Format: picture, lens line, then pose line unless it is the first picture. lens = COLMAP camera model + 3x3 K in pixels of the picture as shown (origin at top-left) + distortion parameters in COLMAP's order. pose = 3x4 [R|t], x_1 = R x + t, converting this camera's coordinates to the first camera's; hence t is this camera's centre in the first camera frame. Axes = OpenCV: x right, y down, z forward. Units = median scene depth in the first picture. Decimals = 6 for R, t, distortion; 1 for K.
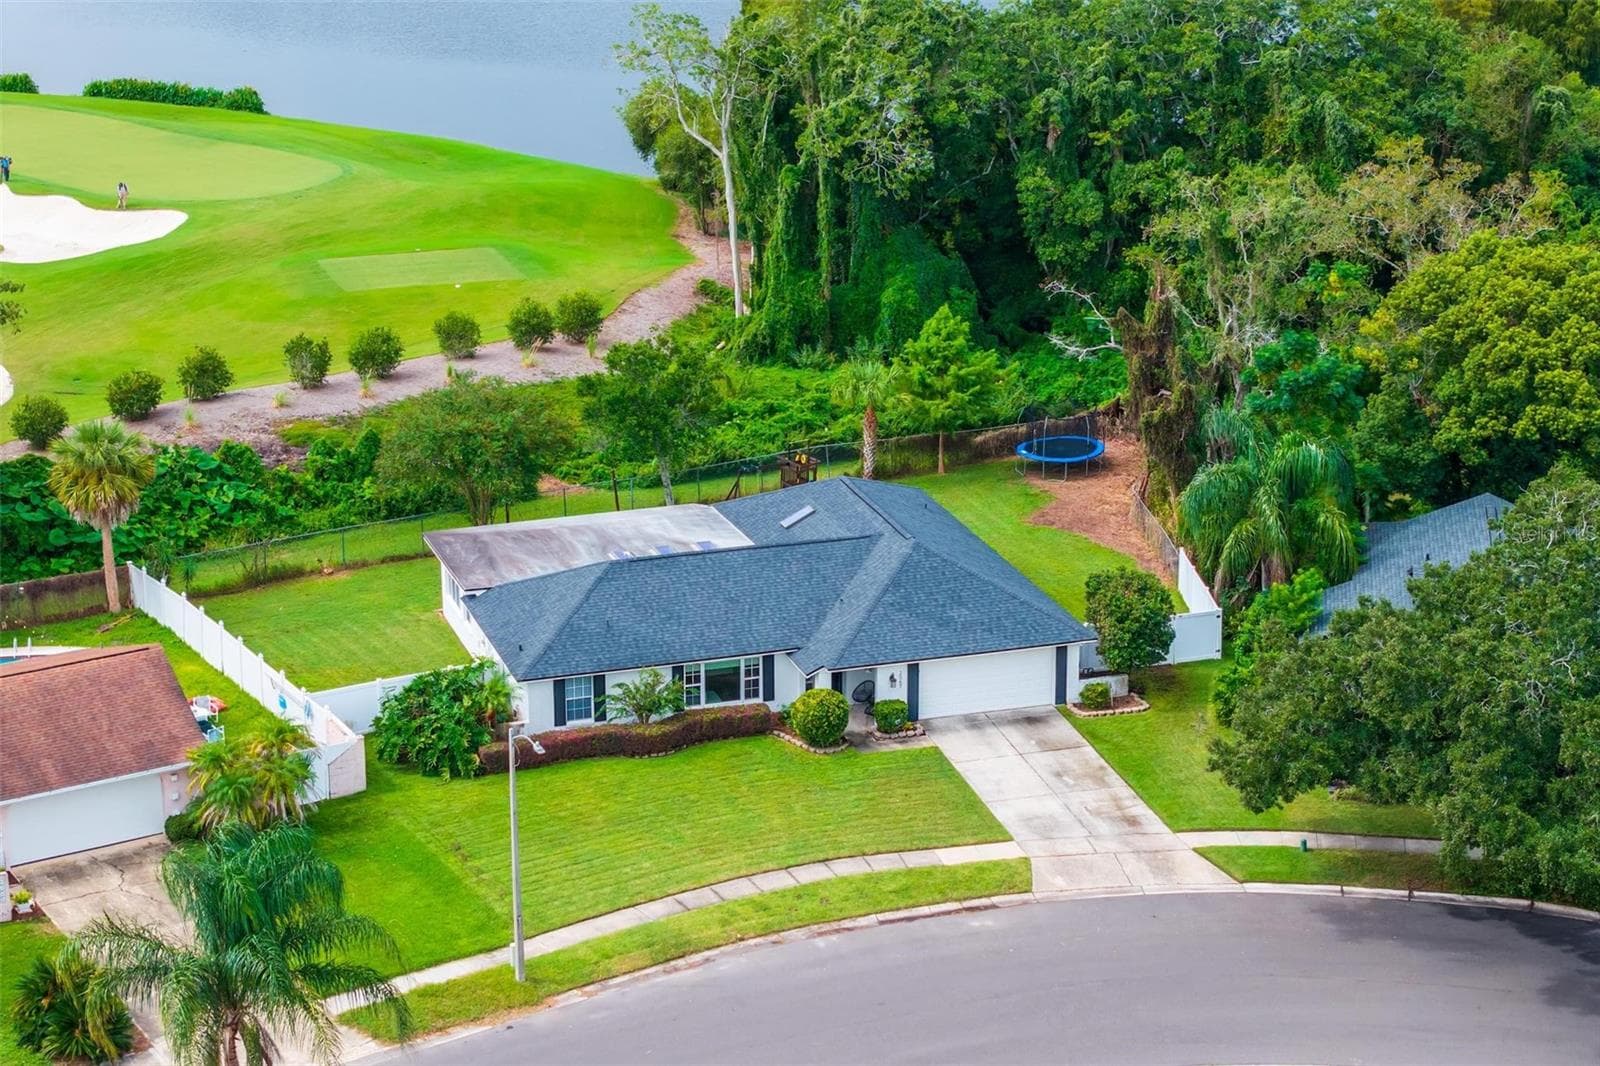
lens RADIAL K [[3115.5, 0, 800.0], [0, 3115.5, 533.0], [0, 0, 1]] dist [-0.021550, 0.059253]
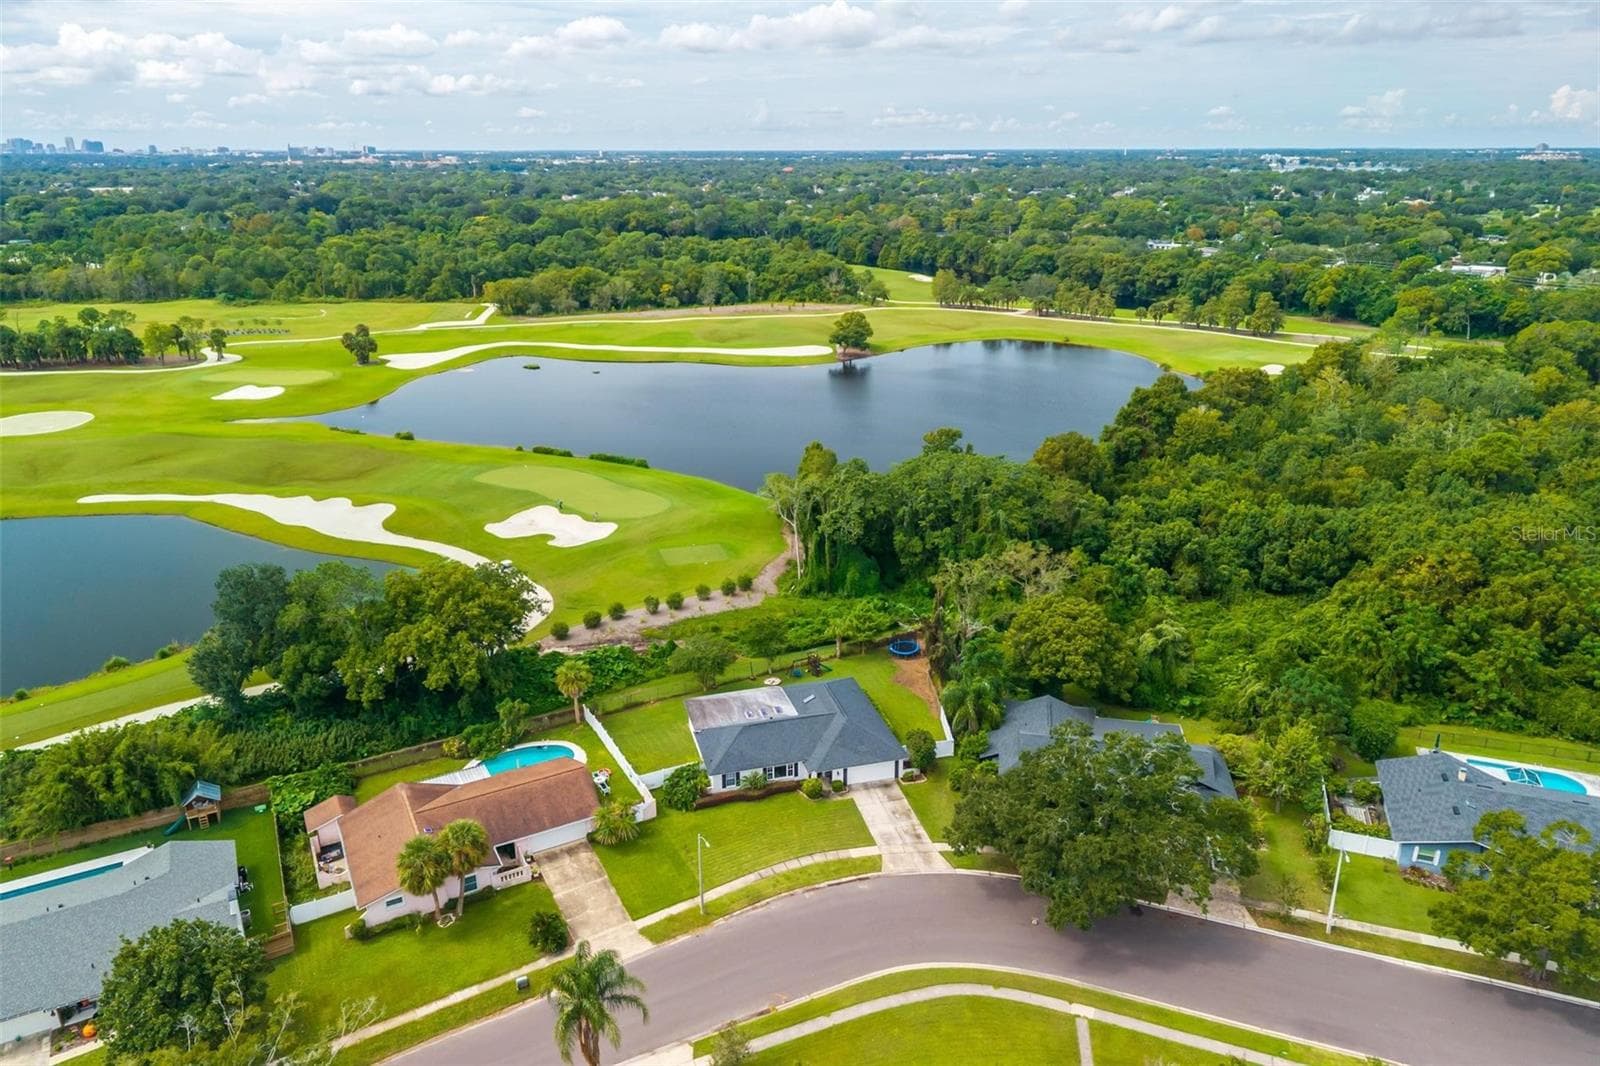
lens RADIAL K [[1035.9, 0, 796.1], [0, 1035.9, 537.3], [0, 0, 1]] dist [0.111838, -0.000063]
pose [[0.998931, 0.011461, -0.044773, 0.031156], [-0.010570, 0.999742, 0.020092, -0.189802], [0.044992, -0.019598, 0.998795, 0.024906]]
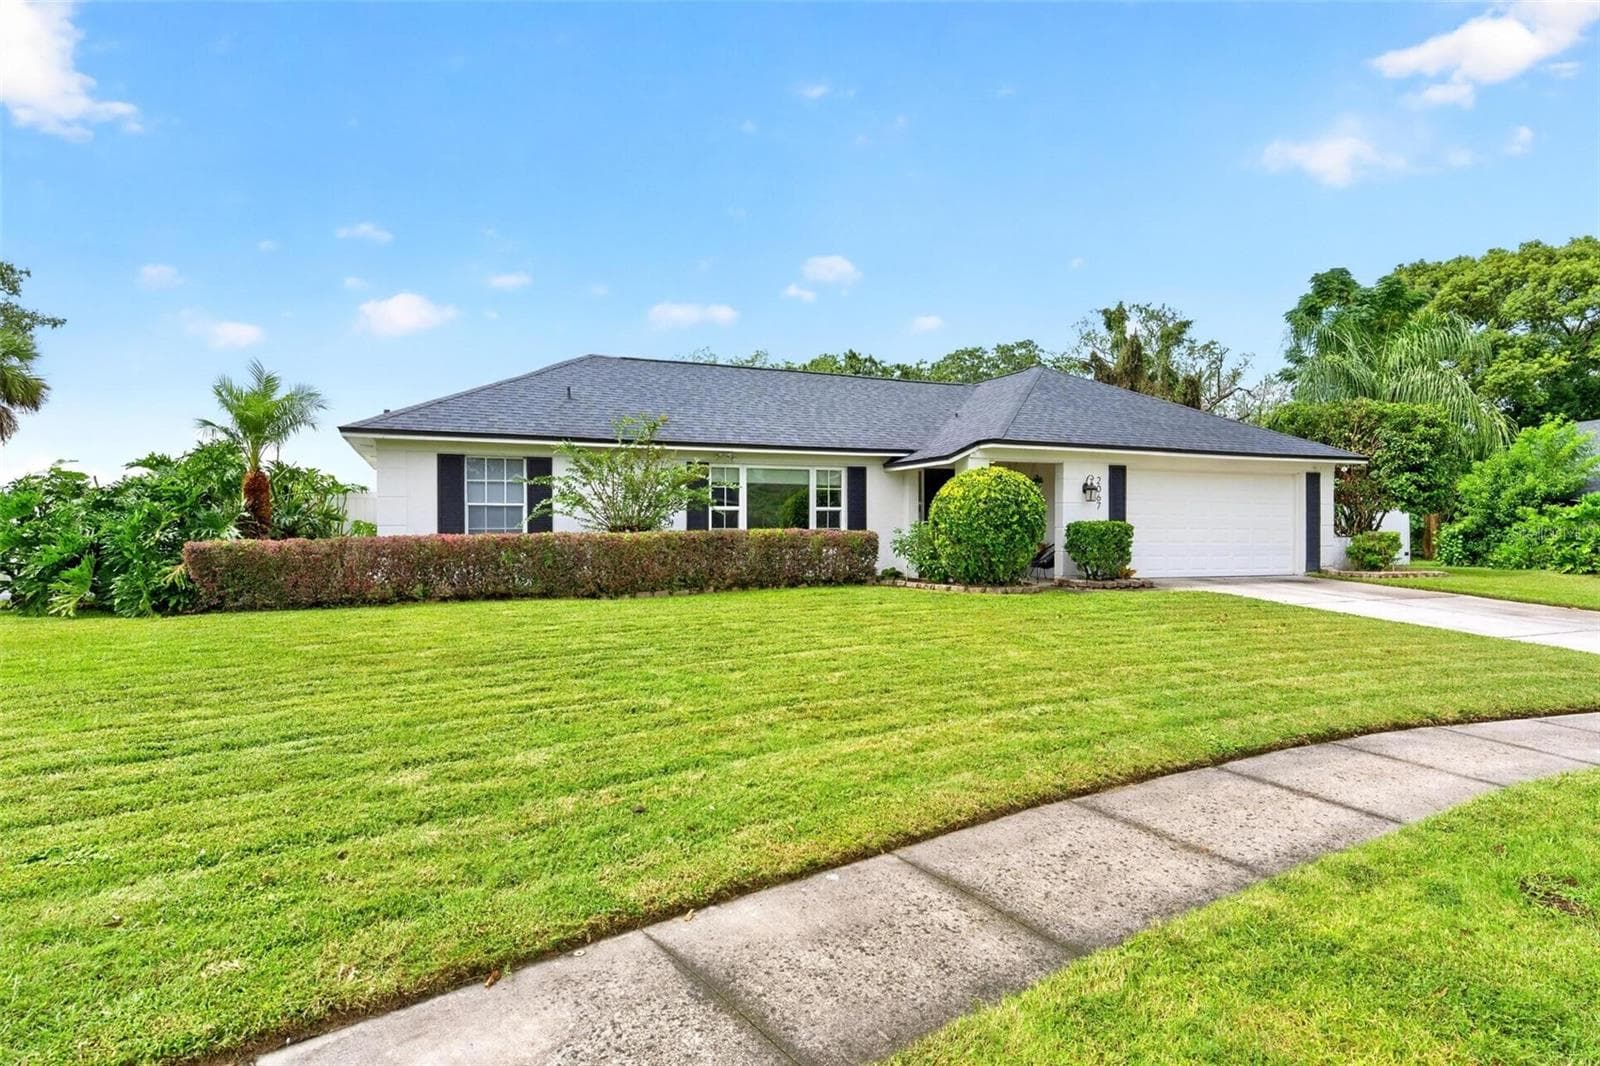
lens RADIAL K [[877.3, 0, 811.2], [0, 877.3, 529.8], [0, 0, 1]] dist [-0.000764, 0.000261]
pose [[0.995581, -0.000085, 0.093907, -0.033297], [0.029259, 0.950504, -0.309333, 0.098759], [-0.089233, 0.310713, 0.946306, 0.843255]]
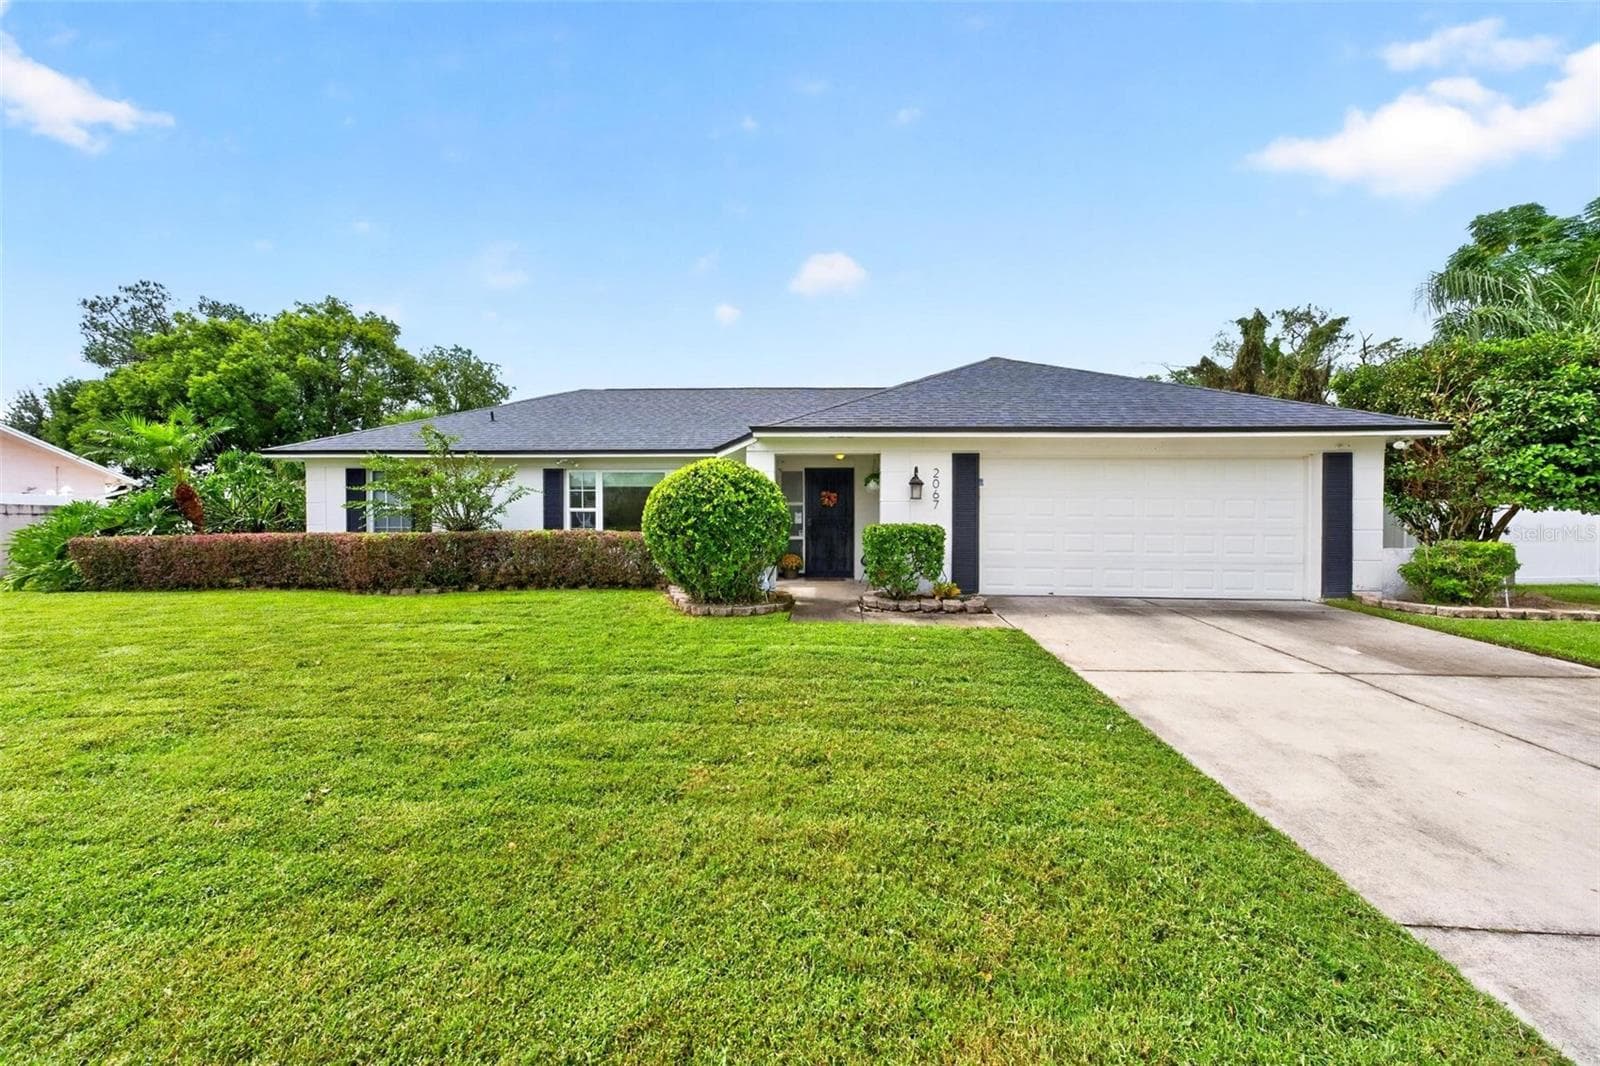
lens RADIAL K [[547.7, 0, 810.2], [0, 547.7, 525.4], [0, 0, 1]] dist [0.000179, 0.000067]
pose [[0.936846, 0.007203, -0.349668, 0.042207], [-0.113632, 0.951815, -0.284842, 0.075405], [0.330768, 0.306587, 0.892523, 0.909400]]
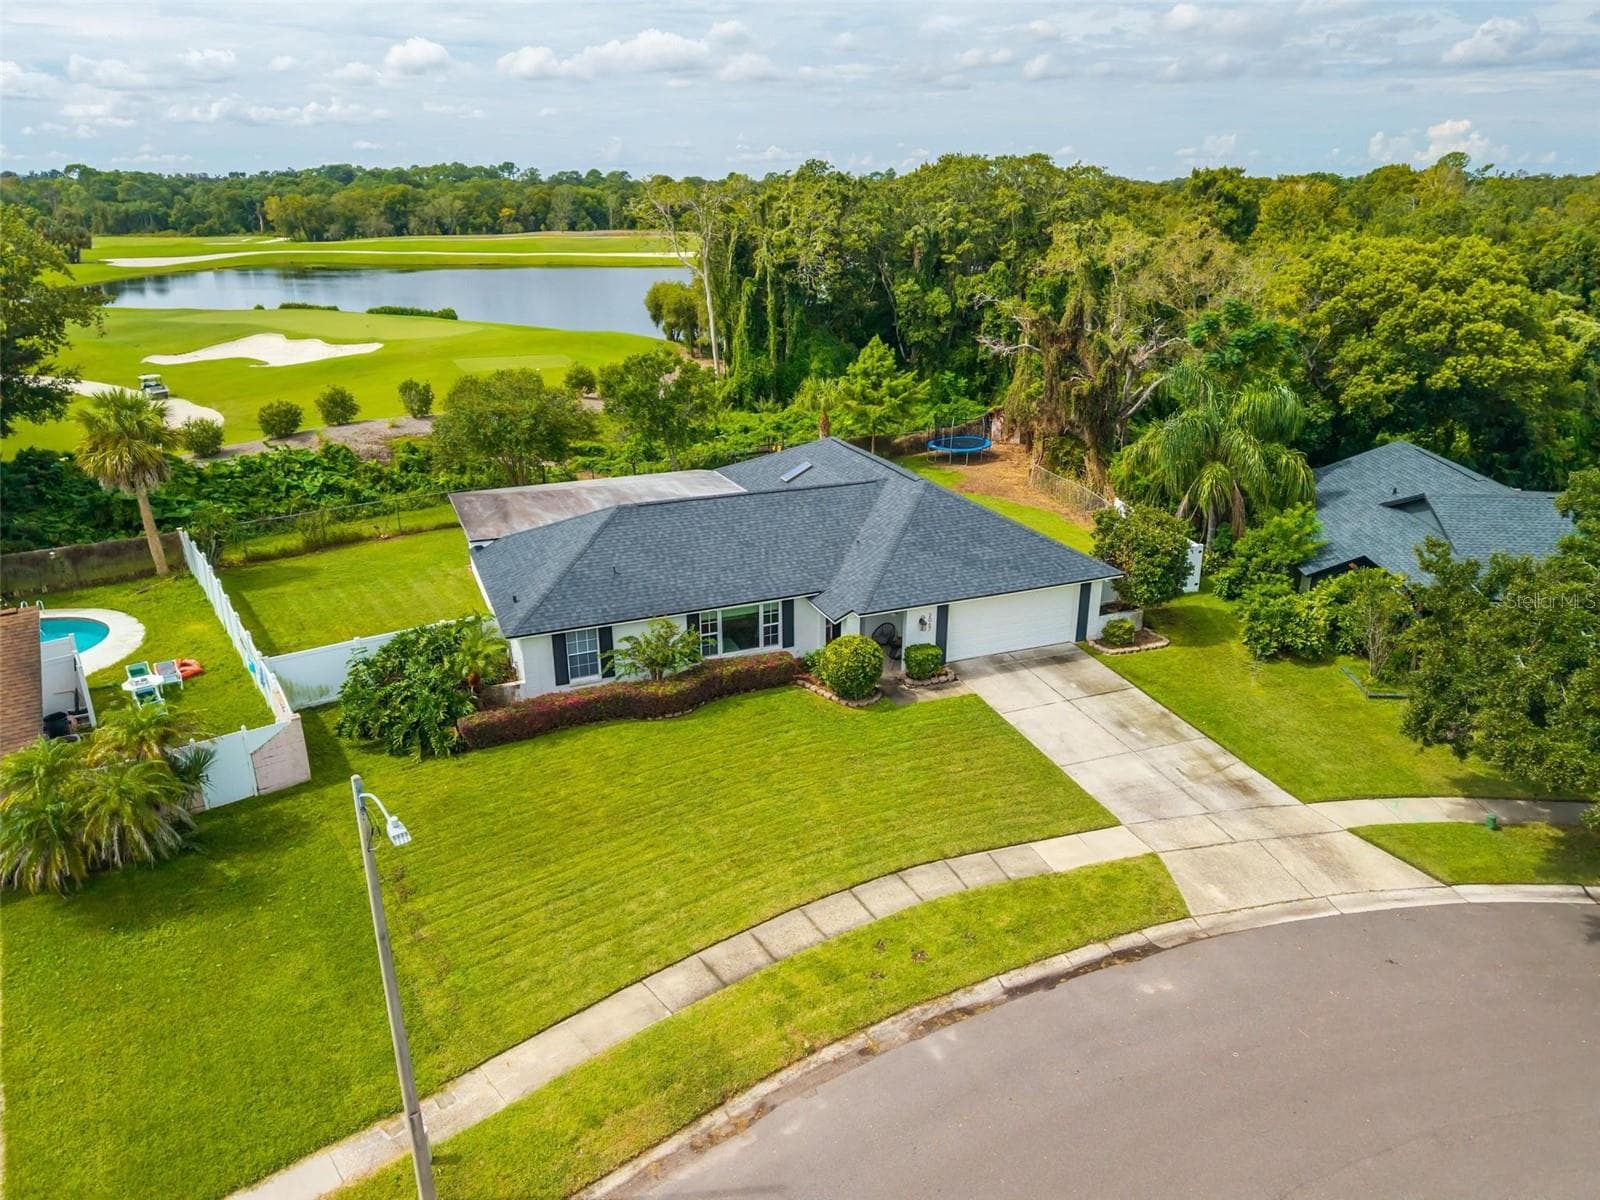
lens RADIAL K [[1058.0, 0, 800.0], [0, 1058.0, 600.0], [0, 0, 1]] dist [0.068089, -0.088785]
pose [[0.997002, -0.025933, 0.072899, -0.029640], [0.022608, 0.998682, 0.046070, 0.024316], [-0.073998, -0.044284, 0.996275, 0.673359]]
